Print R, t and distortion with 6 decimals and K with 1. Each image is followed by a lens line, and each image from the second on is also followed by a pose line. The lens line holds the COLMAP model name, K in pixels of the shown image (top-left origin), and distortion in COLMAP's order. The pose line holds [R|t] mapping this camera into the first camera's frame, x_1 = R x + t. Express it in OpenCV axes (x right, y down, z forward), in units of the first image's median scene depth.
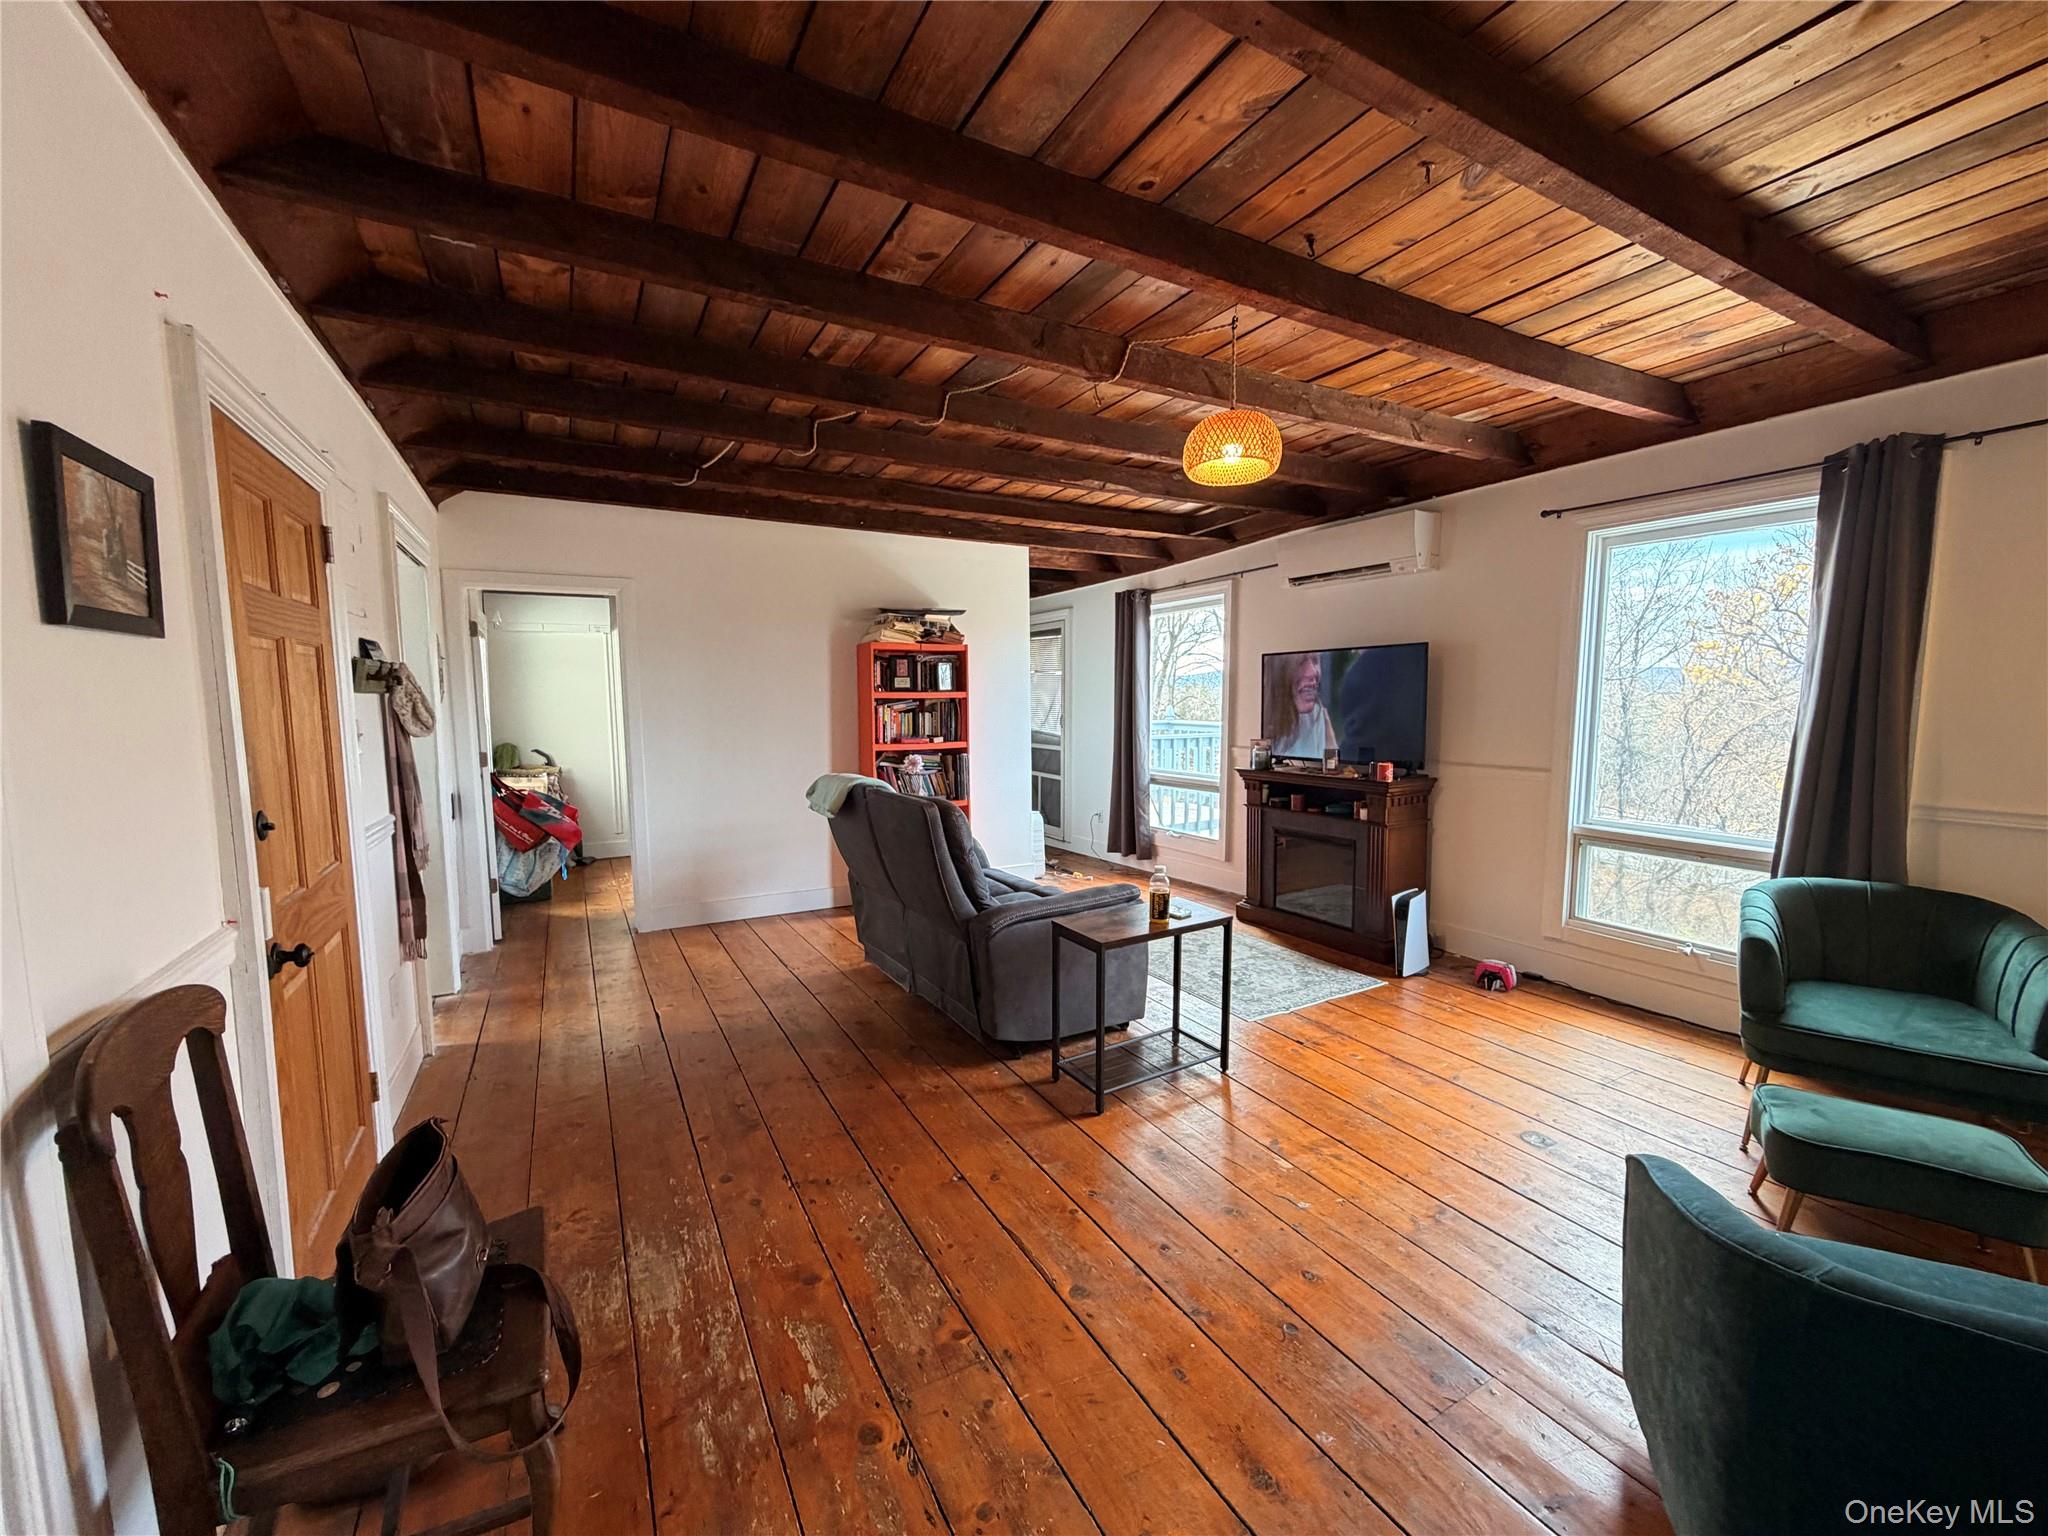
lens RADIAL K [[812.6, 0, 1023.1], [0, 812.6, 775.3], [0, 0, 1]] dist [-0.002609, -0.000065]
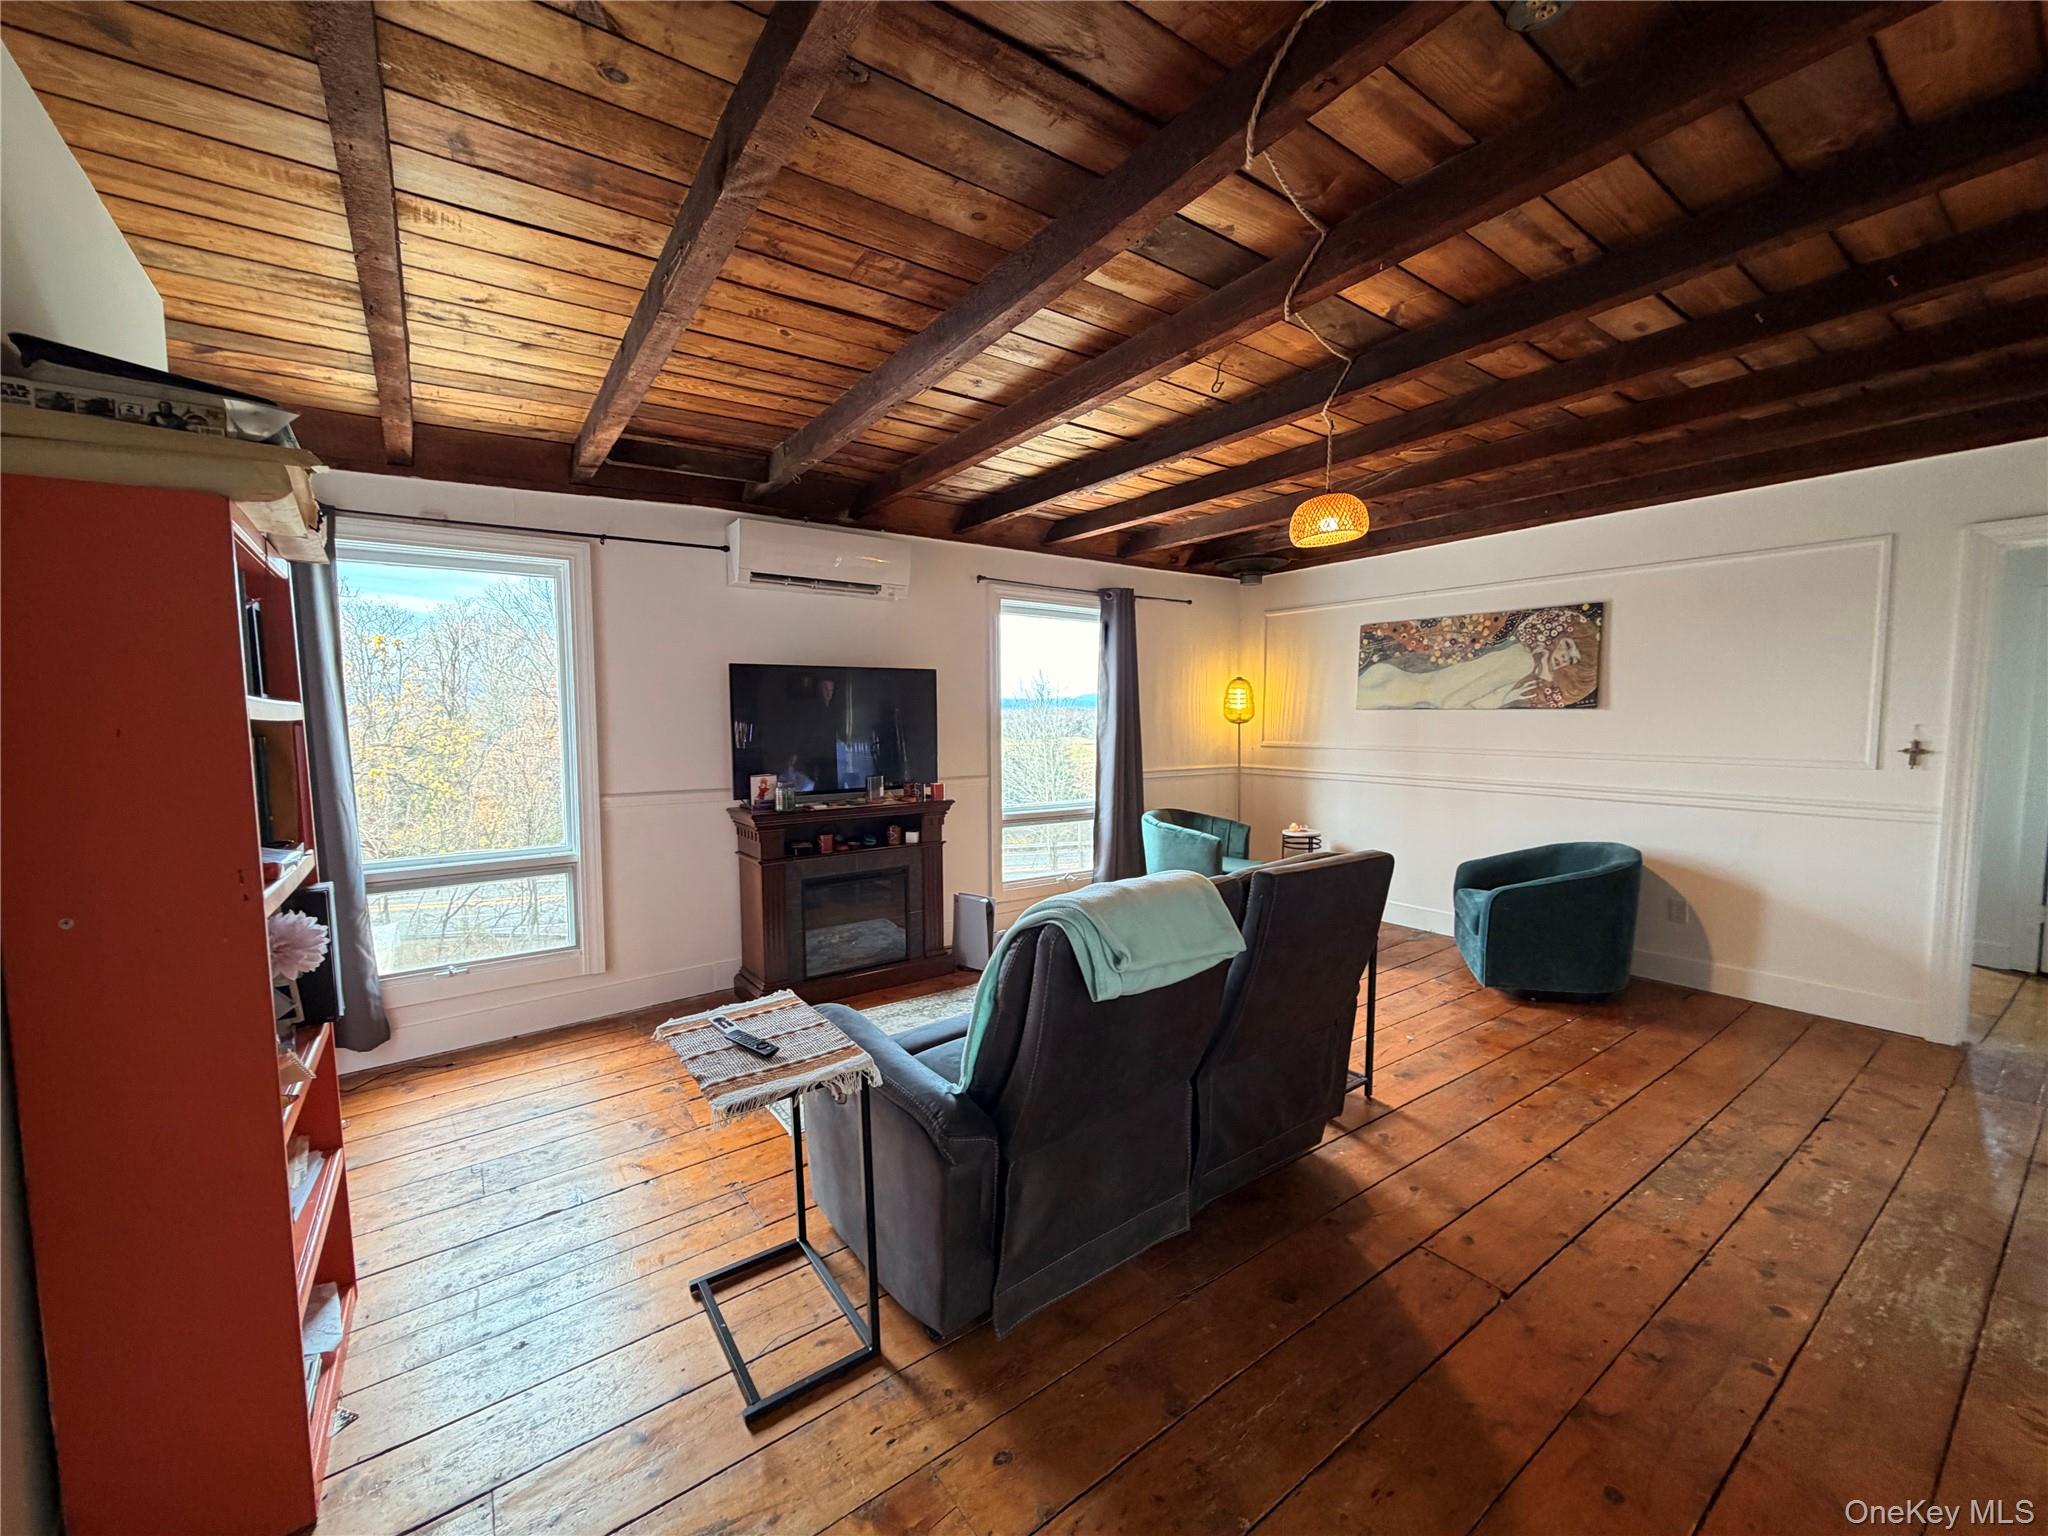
lens RADIAL K [[812.6, 0, 1009.0], [0, 812.6, 776.3], [0, 0, 1]] dist [-0.002609, -0.000065]
pose [[-0.101328, -0.062558, 0.992884, -0.654970], [0.104715, 0.991806, 0.073177, -0.098704], [-0.989327, 0.111385, -0.093947, 1.106832]]
